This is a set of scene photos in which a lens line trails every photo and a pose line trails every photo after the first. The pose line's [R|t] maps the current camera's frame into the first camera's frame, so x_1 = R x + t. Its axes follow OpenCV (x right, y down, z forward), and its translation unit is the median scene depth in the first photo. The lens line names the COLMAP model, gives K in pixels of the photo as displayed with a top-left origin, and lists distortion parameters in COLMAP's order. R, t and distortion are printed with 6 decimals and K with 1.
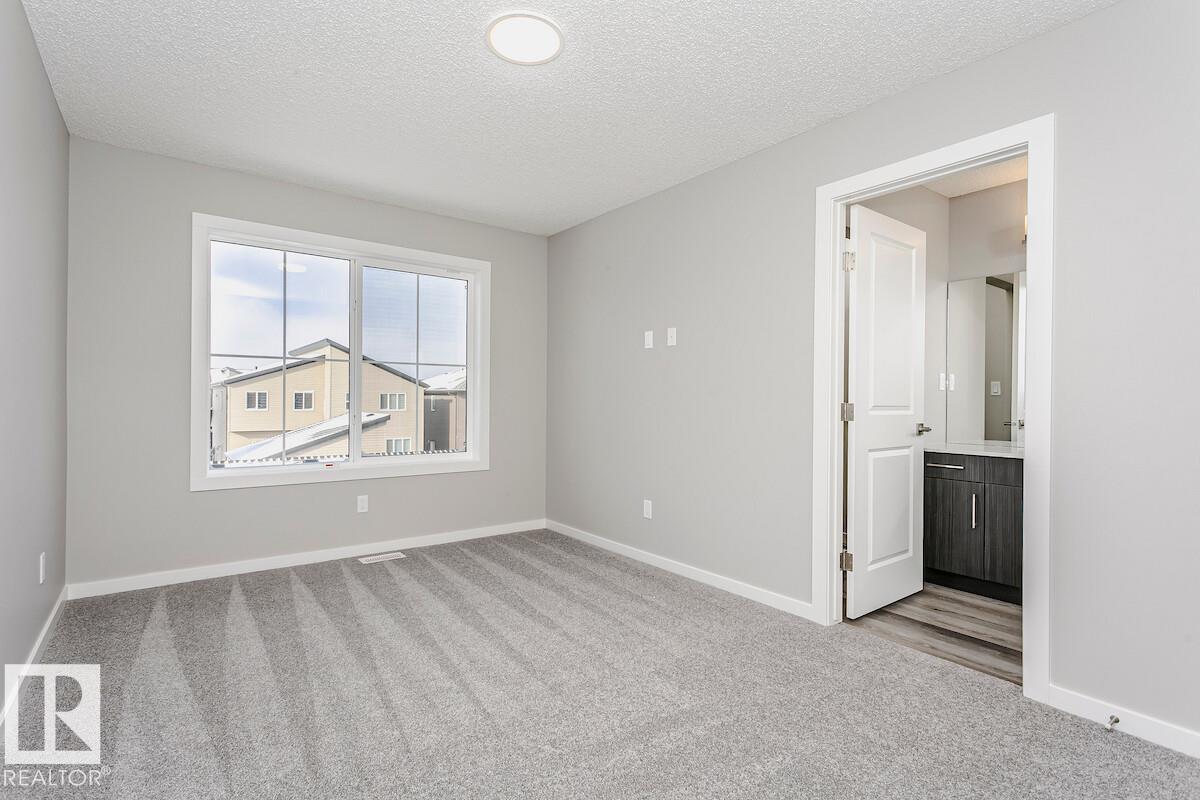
lens RADIAL K [[581.7, 0, 599.7], [0, 581.7, 400.0], [0, 0, 1]] dist [0.029823, 0.000214]
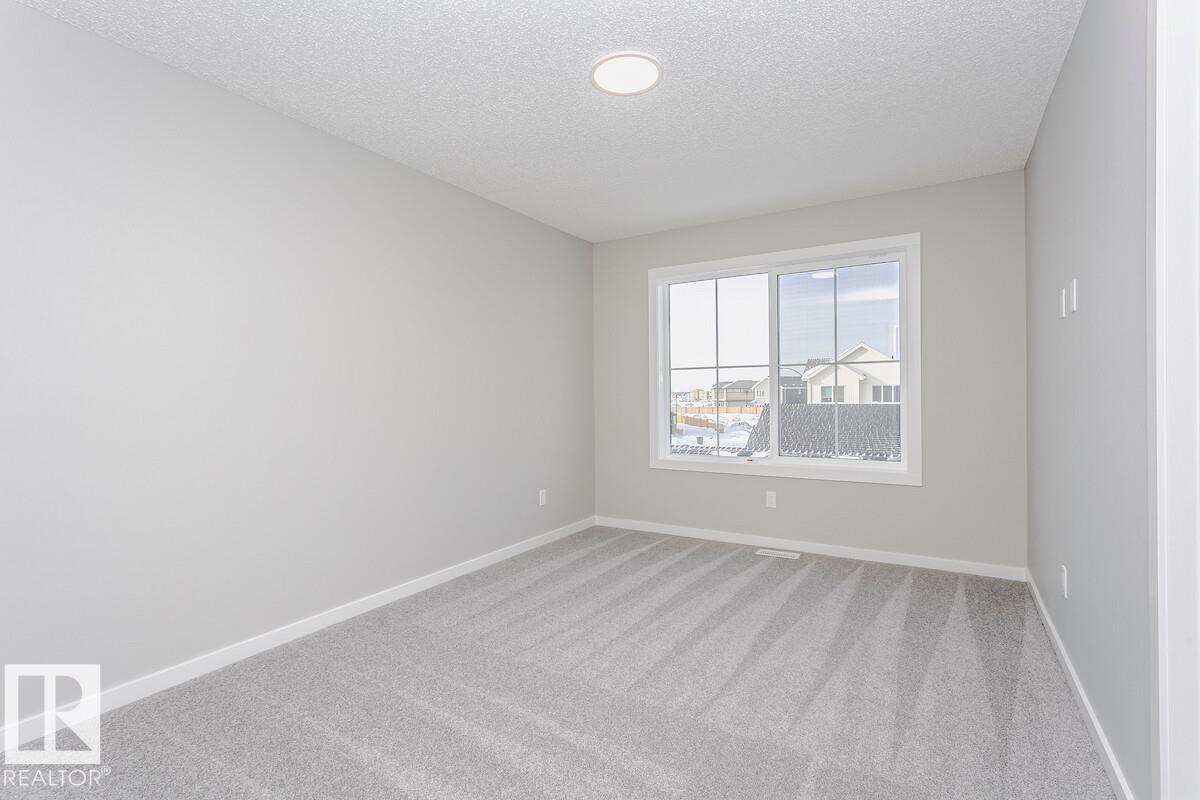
lens RADIAL K [[581.7, 0, 598.6], [0, 581.7, 400.6], [0, 0, 1]] dist [0.029823, 0.000214]
pose [[0.376727, -0.006097, -0.926304, 0.520062], [0.005233, 0.999976, -0.004454, 0.001208], [0.926310, -0.003169, 0.376750, 0.350168]]
